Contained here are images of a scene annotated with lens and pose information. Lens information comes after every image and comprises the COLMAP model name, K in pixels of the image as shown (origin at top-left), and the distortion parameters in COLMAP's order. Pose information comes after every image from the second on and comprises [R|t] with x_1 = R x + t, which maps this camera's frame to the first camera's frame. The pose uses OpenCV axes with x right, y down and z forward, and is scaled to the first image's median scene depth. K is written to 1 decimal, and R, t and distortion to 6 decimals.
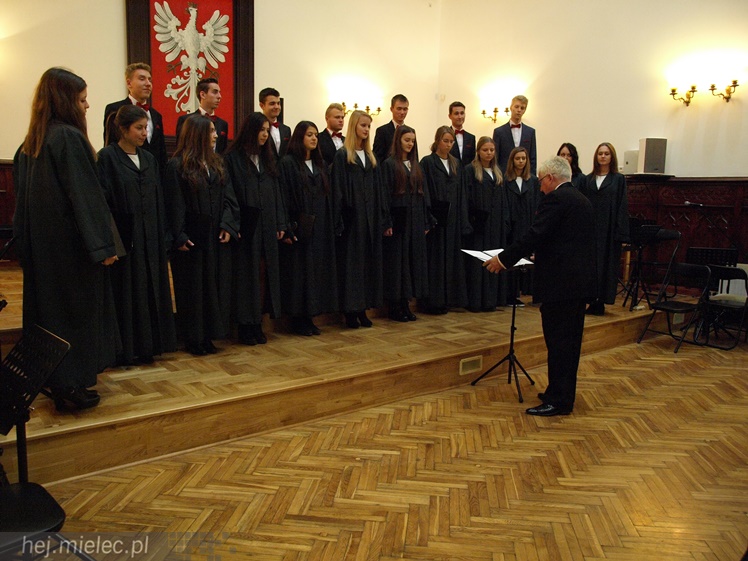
lens RADIAL K [[652.9, 0, 367.9], [0, 652.9, 290.0], [0, 0, 1]] dist [-0.077207, 0.088321]
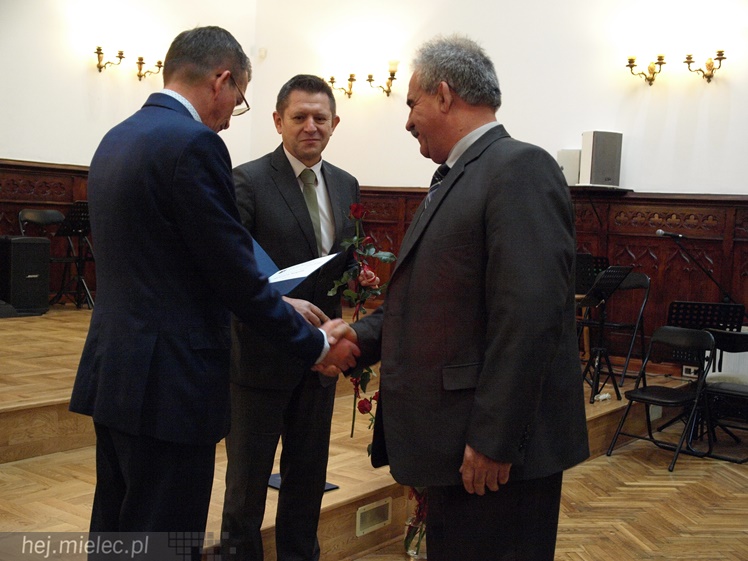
lens RADIAL K [[986.8, 0, 376.8], [0, 986.8, 282.5], [0, 0, 1]] dist [0.033263, 0.000000]
pose [[0.962425, 0.009222, 0.271390, -0.069347], [0.010551, 0.997398, -0.071309, -0.023071], [-0.271342, 0.071494, 0.959824, 0.173216]]
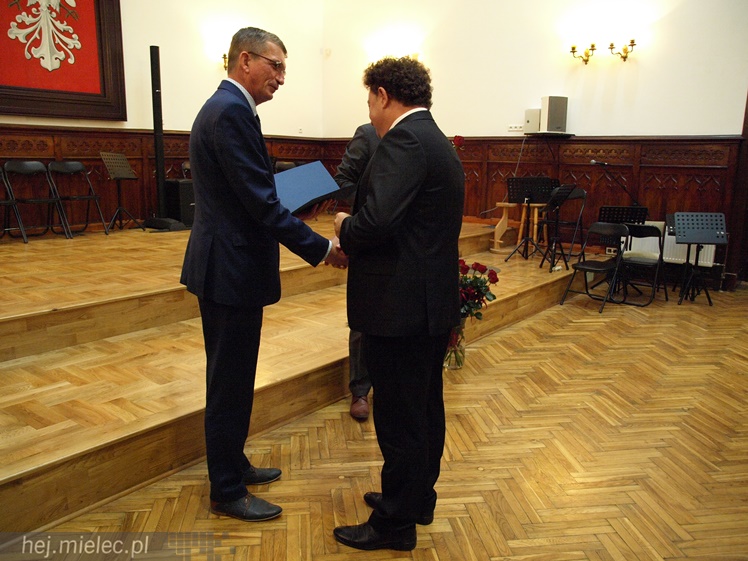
lens RADIAL K [[640.4, 0, 374.8], [0, 640.4, 288.1], [0, 0, 1]] dist [-0.095309, 0.122827]
pose [[0.971141, -0.055604, 0.231933, -0.105079], [0.042372, 0.997198, 0.061650, -0.019392], [-0.234711, -0.050044, 0.970776, 0.156639]]
